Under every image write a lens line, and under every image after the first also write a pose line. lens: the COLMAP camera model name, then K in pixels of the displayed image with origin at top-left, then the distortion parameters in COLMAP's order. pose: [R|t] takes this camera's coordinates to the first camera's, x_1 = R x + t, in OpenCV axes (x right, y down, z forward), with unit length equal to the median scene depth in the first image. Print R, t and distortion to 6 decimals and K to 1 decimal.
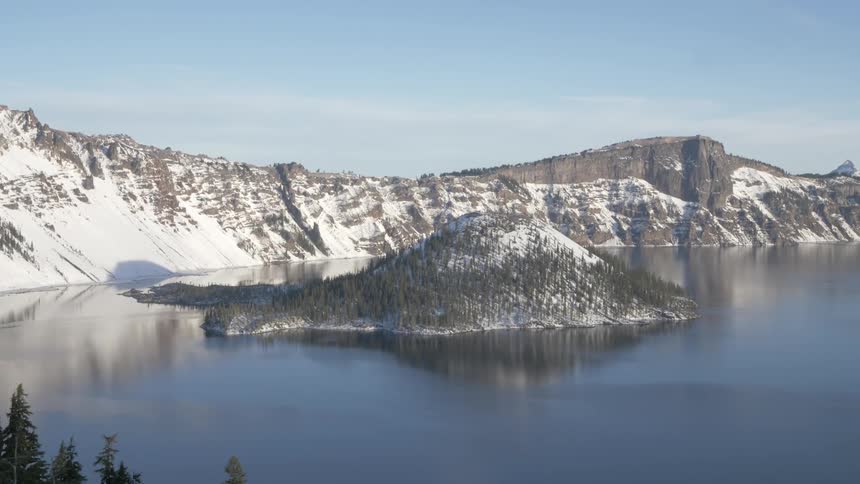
lens RADIAL K [[1255.8, 0, 430.0], [0, 1255.8, 242.0], [0, 0, 1]] dist [0.018365, 0.001955]
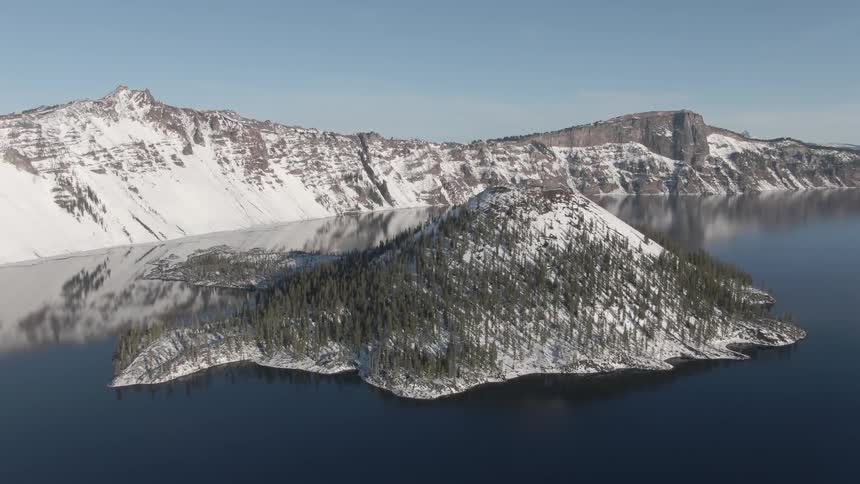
lens RADIAL K [[682.4, 0, 430.0], [0, 682.4, 242.0], [0, 0, 1]] dist [-0.013628, 0.003584]
pose [[0.995767, 0.007310, -0.091618, 0.017446], [0.001276, 0.995637, 0.093304, -0.016890], [0.091900, -0.093025, 0.991413, 0.319806]]
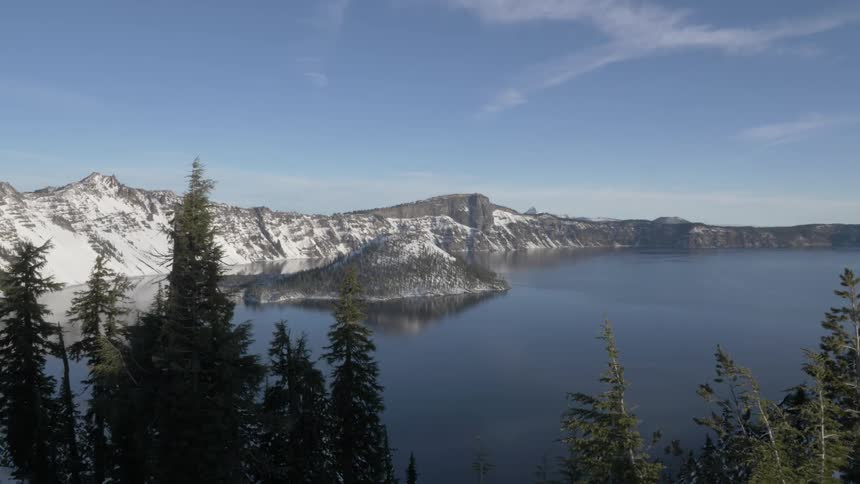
lens RADIAL K [[665.4, 0, 430.0], [0, 665.4, 242.0], [0, 0, 1]] dist [0.007213, 0.000480]
pose [[0.984579, -0.005391, 0.174860, -0.043649], [0.007343, 0.999918, -0.010520, -0.000137], [-0.174789, 0.011642, 0.984537, 0.015800]]
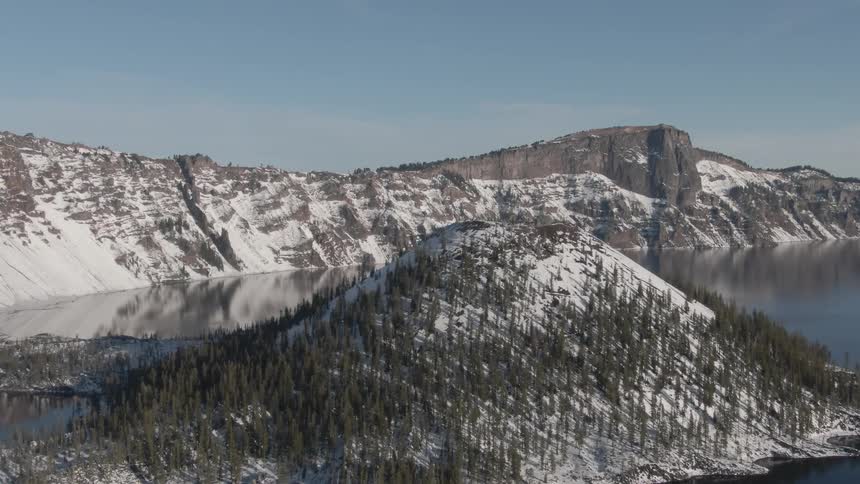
lens RADIAL K [[1072.4, 0, 430.0], [0, 1072.4, 242.0], [0, 0, 1]] dist [0.183966, -0.817244]
pose [[0.997355, -0.010628, 0.071907, -0.010413], [0.010129, 0.999922, 0.007300, -0.010499], [-0.071979, -0.006552, 0.997385, 0.309628]]
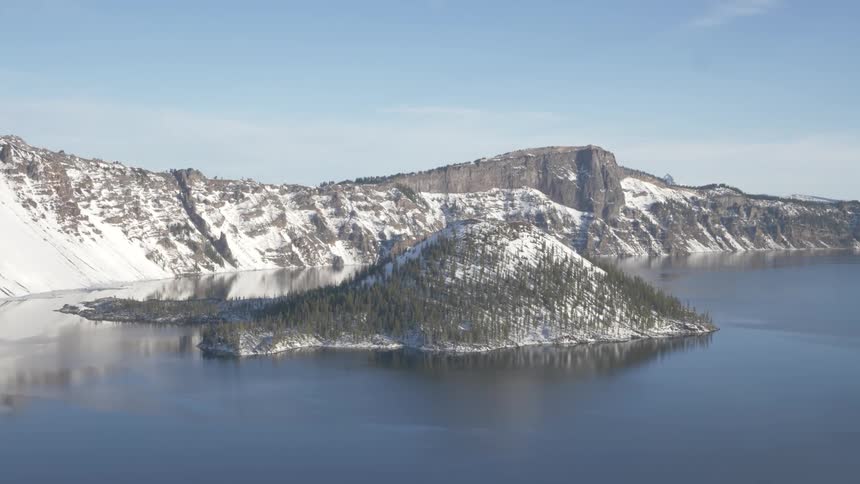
lens RADIAL K [[1255.8, 0, 430.0], [0, 1255.8, 242.0], [0, 0, 1]] dist [0.018365, 0.001955]
pose [[0.988680, -0.000735, 0.150038, -0.078393], [0.002206, 0.999951, -0.009640, 0.001253], [-0.150023, 0.009862, 0.988633, 0.047522]]
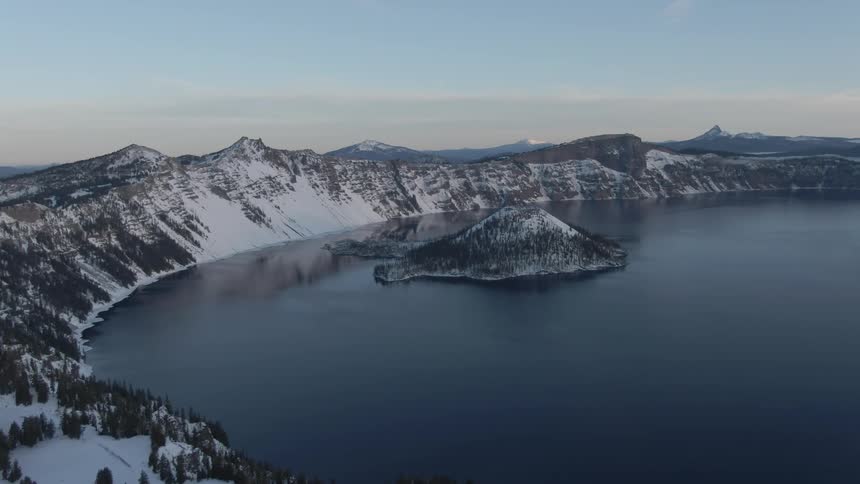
lens RADIAL K [[750.1, 0, 430.0], [0, 750.1, 242.0], [0, 0, 1]] dist [-0.001055, -0.004352]
pose [[0.998847, -0.015443, -0.045449, -0.019672], [0.019571, 0.995582, 0.091829, -0.045870], [0.043830, -0.092613, 0.994737, -0.083353]]
